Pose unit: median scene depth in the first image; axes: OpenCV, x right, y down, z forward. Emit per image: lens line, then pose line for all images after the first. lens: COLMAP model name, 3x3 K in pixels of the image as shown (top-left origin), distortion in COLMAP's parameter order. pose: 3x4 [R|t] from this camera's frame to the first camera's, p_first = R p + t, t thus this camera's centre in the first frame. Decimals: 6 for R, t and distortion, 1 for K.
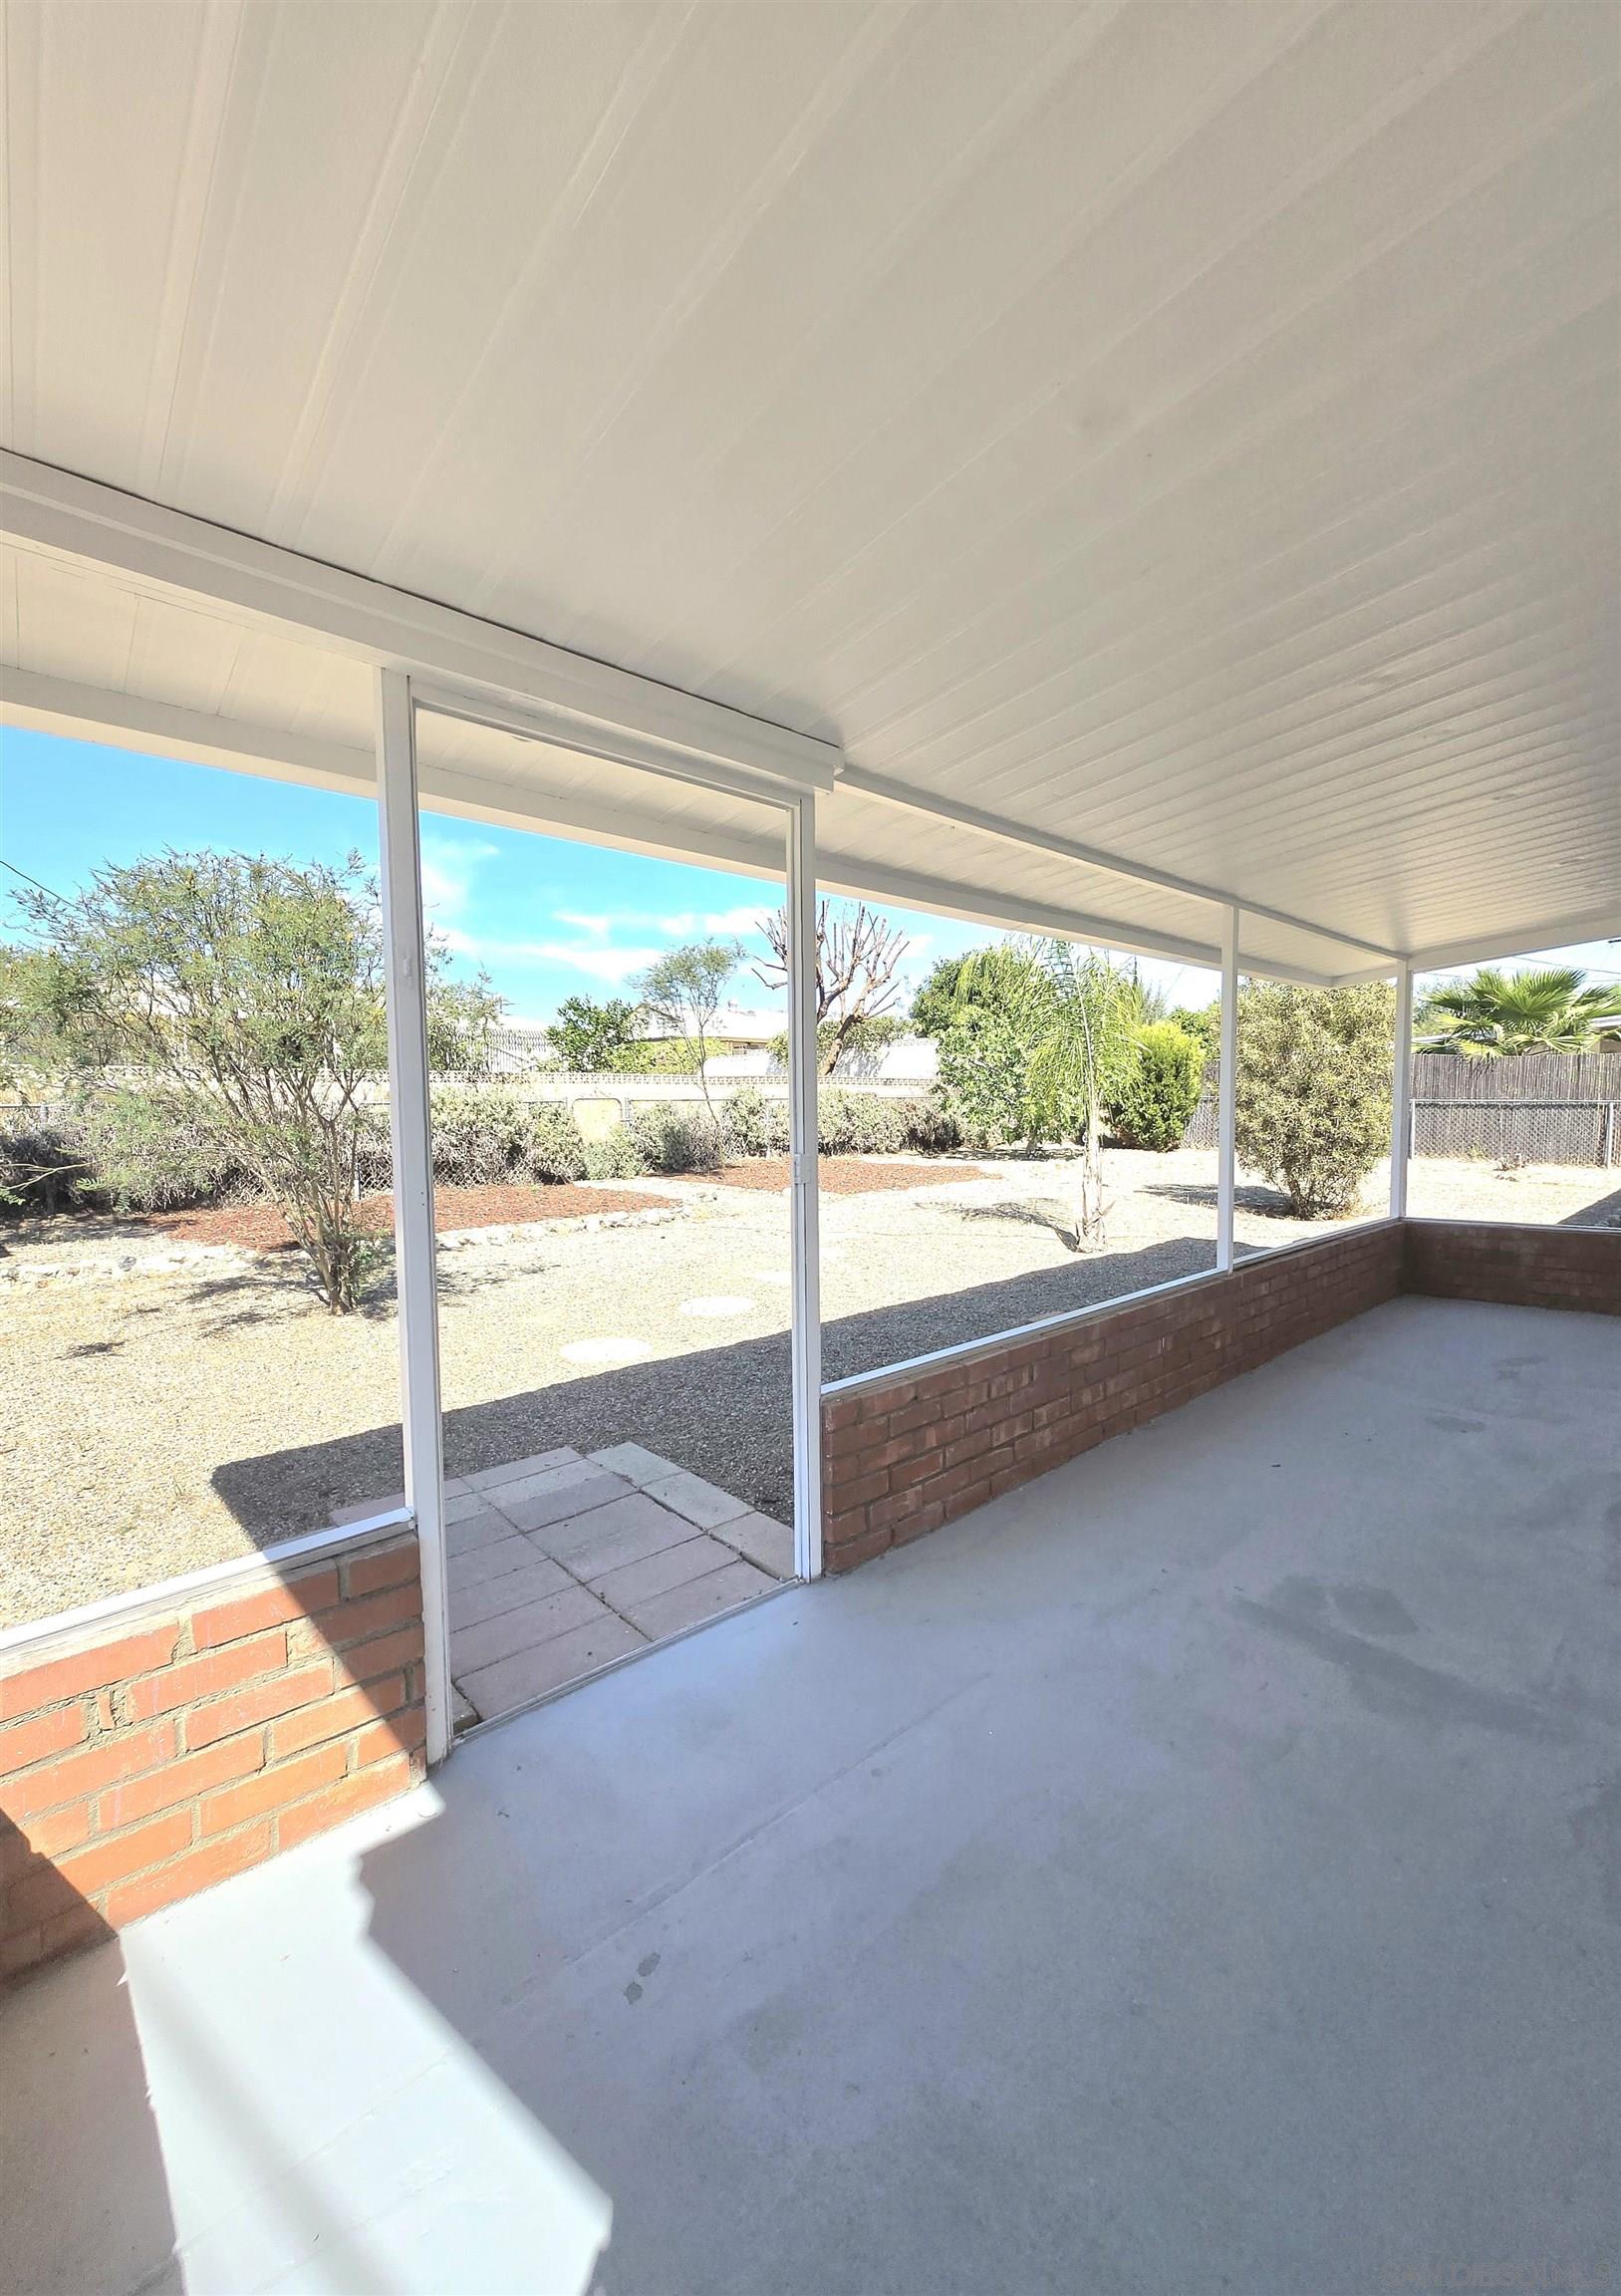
lens RADIAL K [[887.5, 0, 810.5], [0, 887.5, 1148.0], [0, 0, 1]] dist [0.000120, 0.000001]
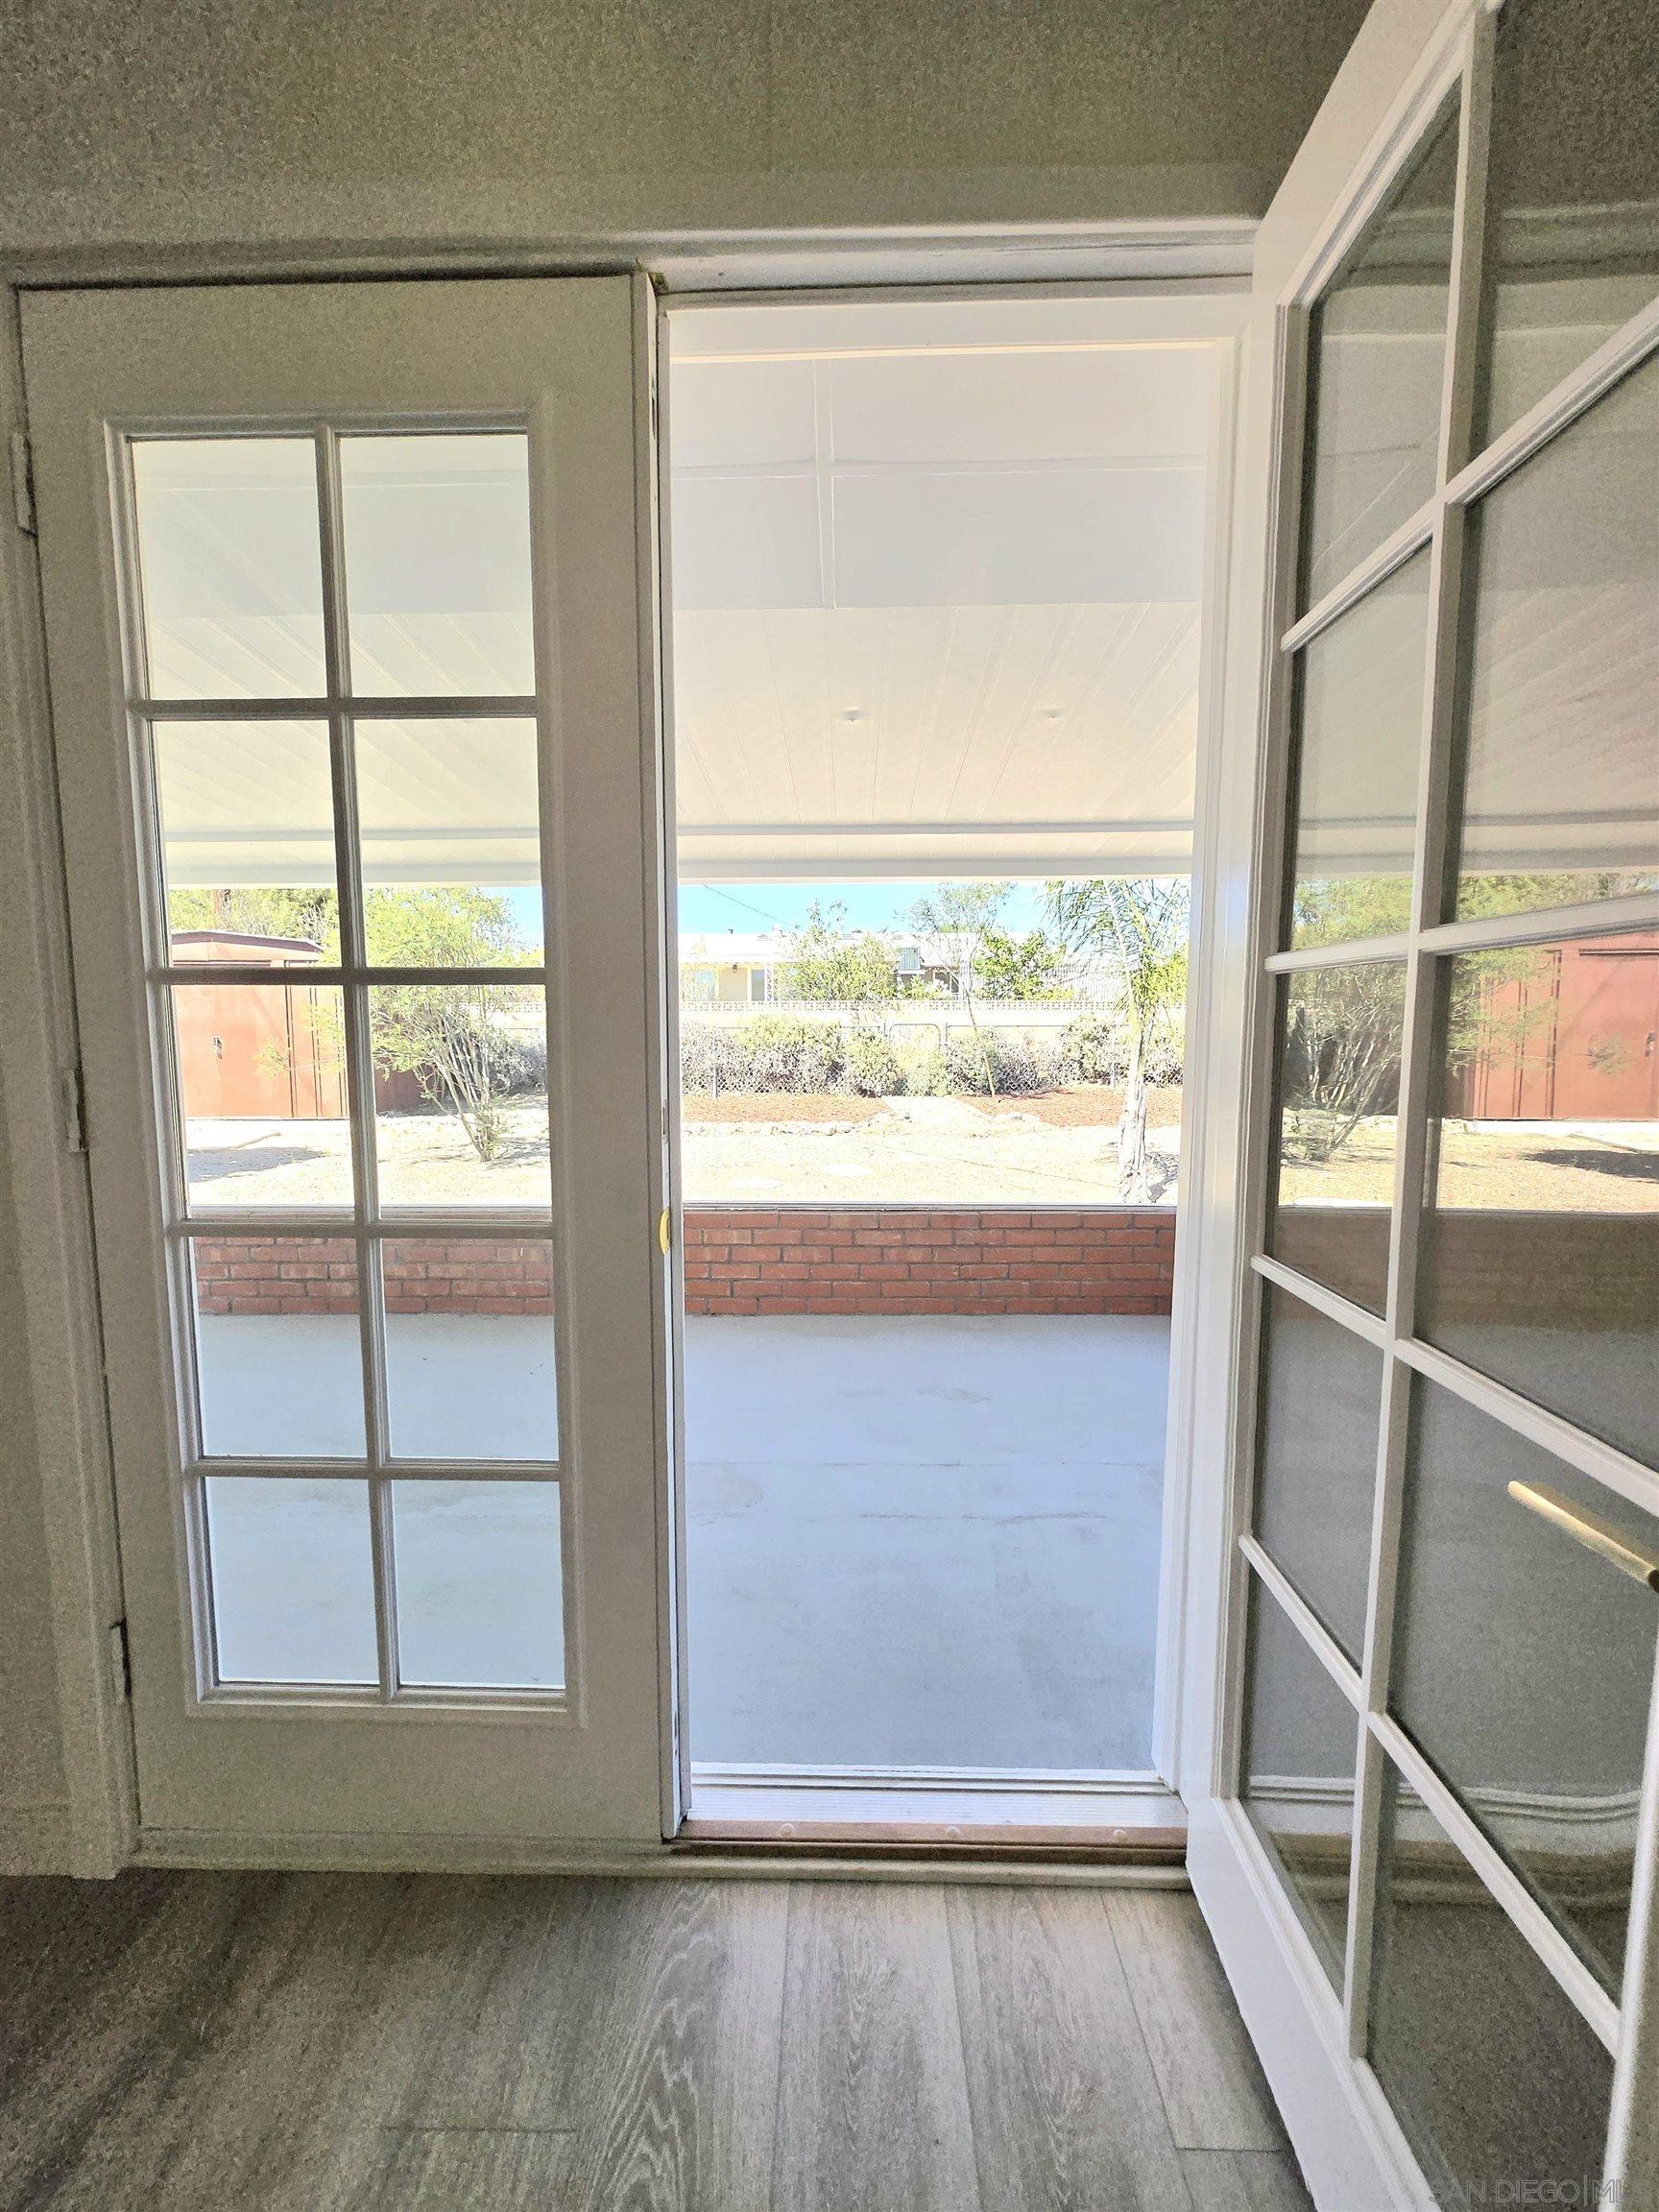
lens RADIAL K [[864.9, 0, 823.6], [0, 864.9, 1111.3], [0, 0, 1]] dist [0.001722, -0.000033]
pose [[0.752634, 0.081852, -0.653331, 0.412221], [-0.041128, 0.996150, 0.077423, -0.026793], [0.657153, -0.031401, 0.753103, 0.100751]]
